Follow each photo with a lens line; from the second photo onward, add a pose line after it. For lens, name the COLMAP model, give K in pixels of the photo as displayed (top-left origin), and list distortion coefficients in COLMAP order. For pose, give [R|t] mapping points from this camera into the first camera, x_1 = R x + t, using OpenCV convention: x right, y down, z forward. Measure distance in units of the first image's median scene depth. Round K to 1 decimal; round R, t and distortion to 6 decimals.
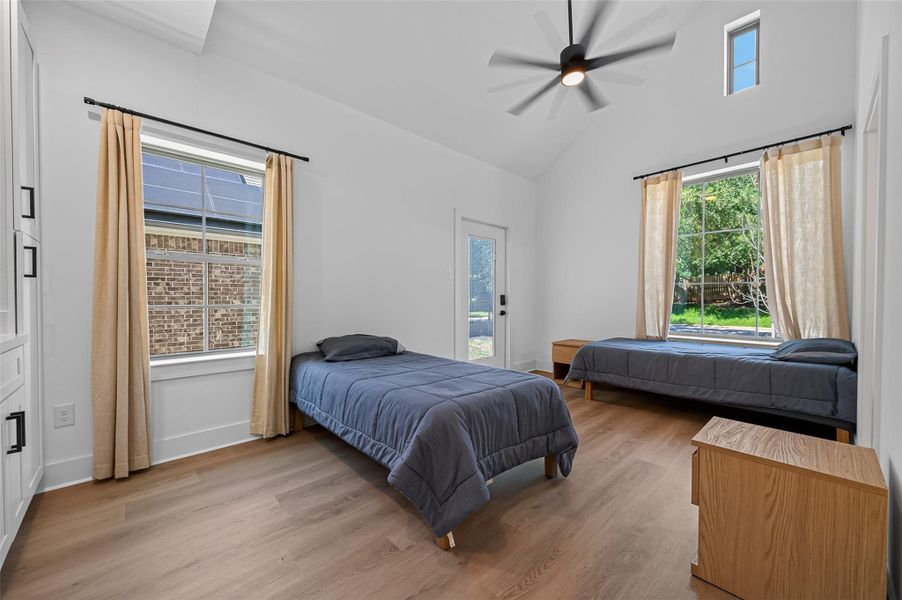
lens RADIAL K [[350.8, 0, 451.9], [0, 350.8, 300.6], [0, 0, 1]] dist [0.005994, -0.002508]
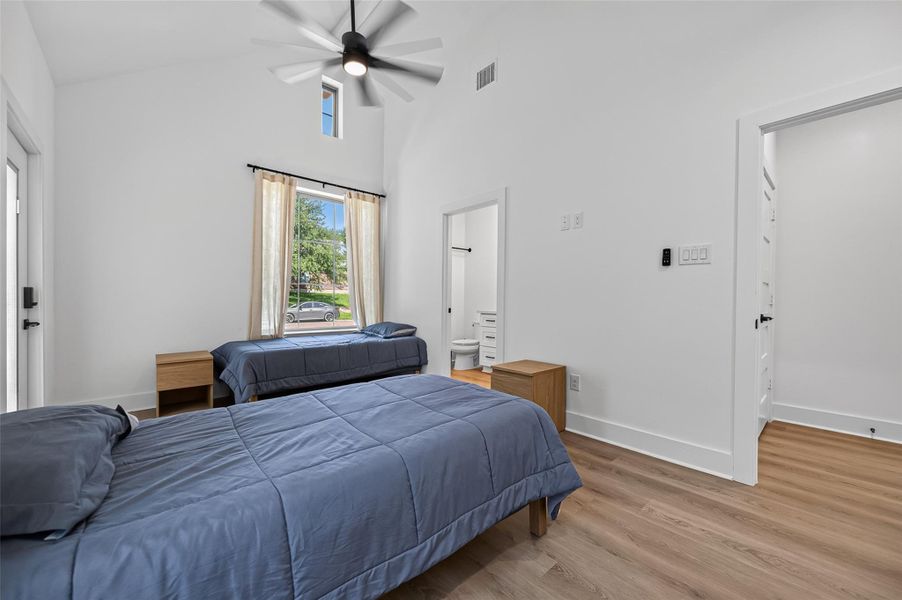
lens RADIAL K [[350.8, 0, 451.6], [0, 350.8, 301.9], [0, 0, 1]] dist [0.005994, -0.002508]
pose [[0.013403, -0.007461, 0.999882, -0.752362], [0.002259, 0.999970, 0.007431, 0.003871], [-0.999908, 0.002159, 0.013419, 0.881908]]
